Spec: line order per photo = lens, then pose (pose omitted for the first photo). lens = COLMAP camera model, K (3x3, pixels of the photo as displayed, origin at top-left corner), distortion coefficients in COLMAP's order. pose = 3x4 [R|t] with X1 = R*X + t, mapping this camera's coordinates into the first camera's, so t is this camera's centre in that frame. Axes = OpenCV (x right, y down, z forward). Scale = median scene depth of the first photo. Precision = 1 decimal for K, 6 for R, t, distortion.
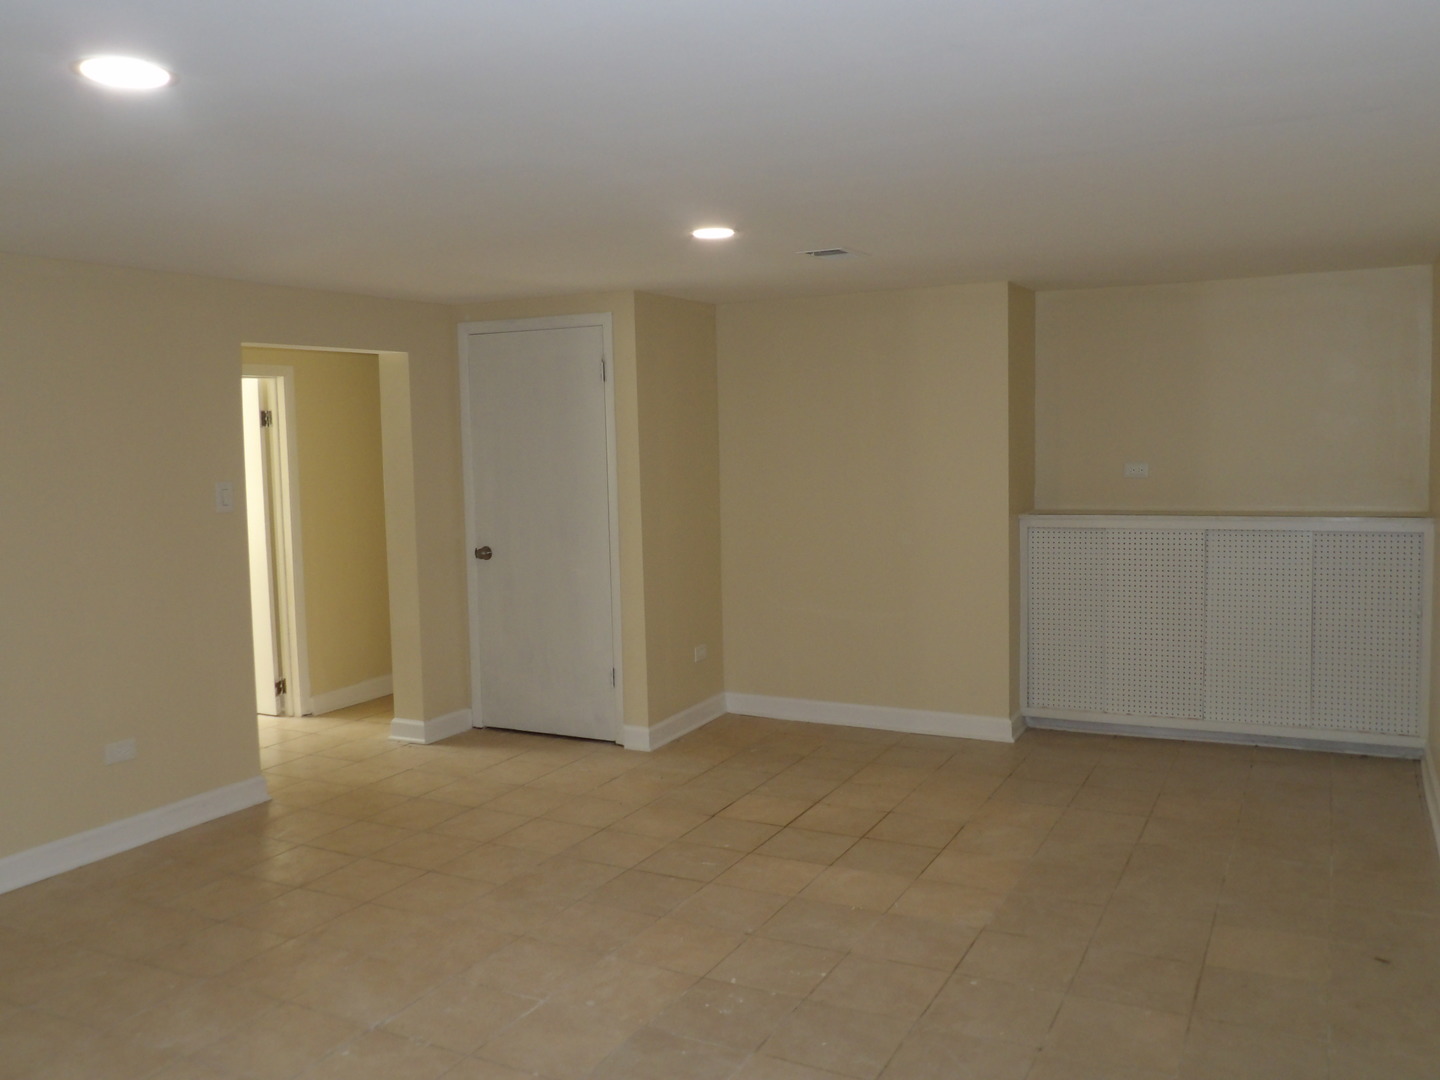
lens RADIAL K [[1178.0, 0, 720.0], [0, 1178.0, 540.0], [0, 0, 1]] dist [-0.035860, 0.015629]
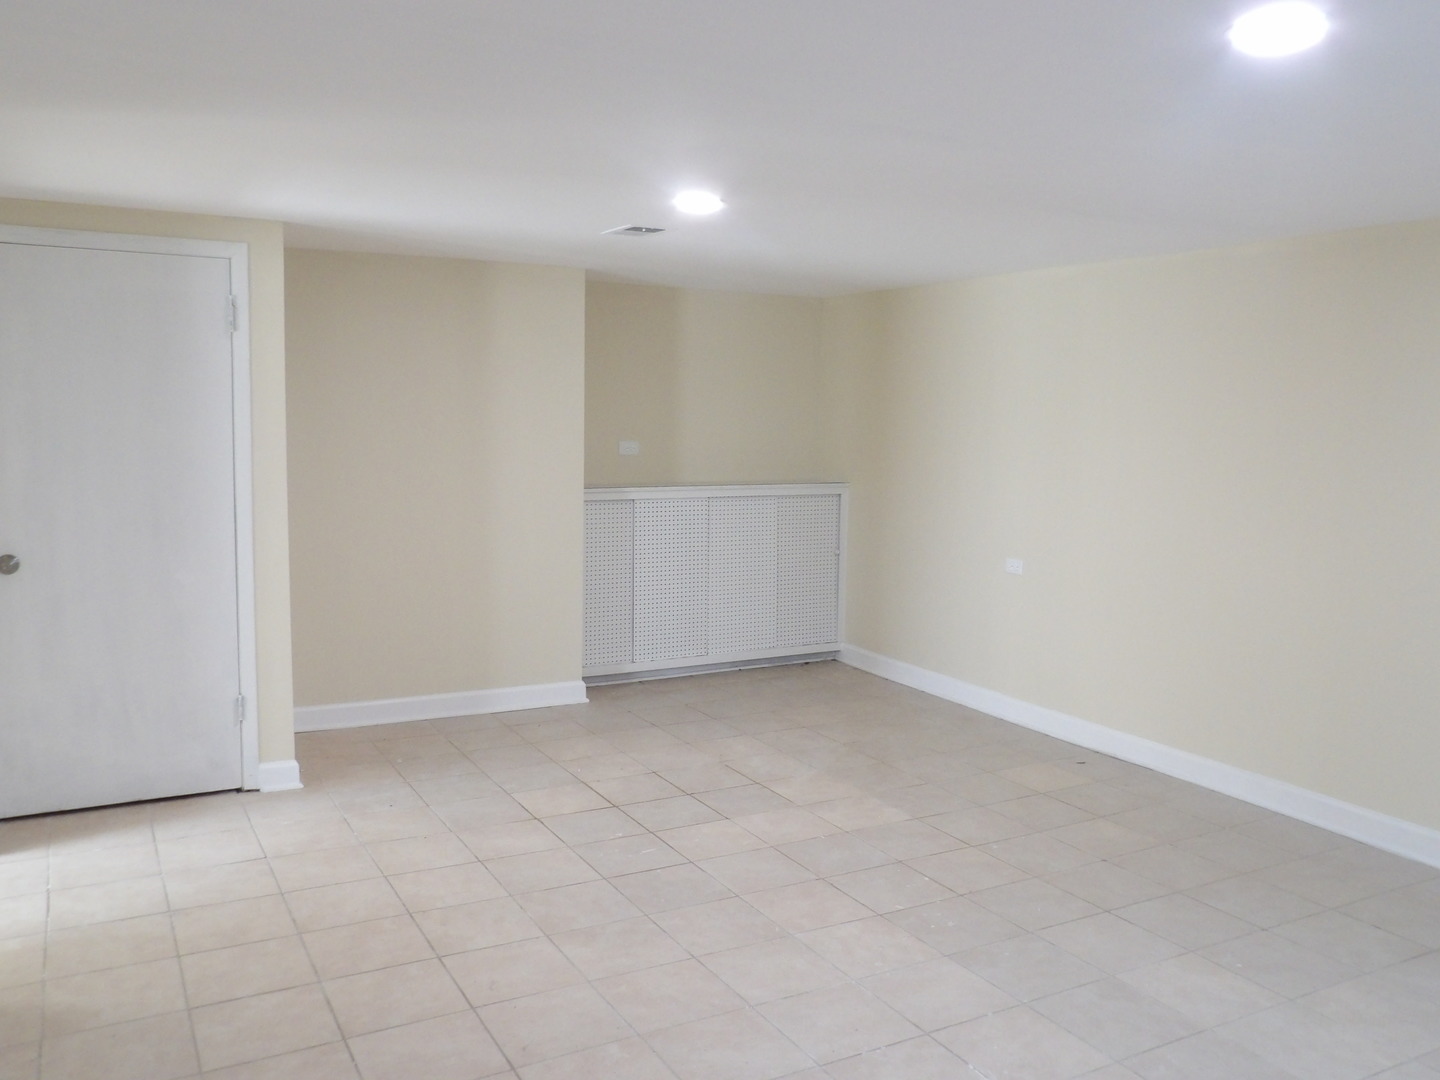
lens RADIAL K [[1178.0, 0, 720.0], [0, 1178.0, 540.0], [0, 0, 1]] dist [-0.035860, 0.015629]
pose [[0.563867, -0.058637, 0.823781, -0.568551], [0.047408, 0.998130, 0.038597, -0.010950], [-0.824504, 0.017290, 0.565593, 0.298321]]
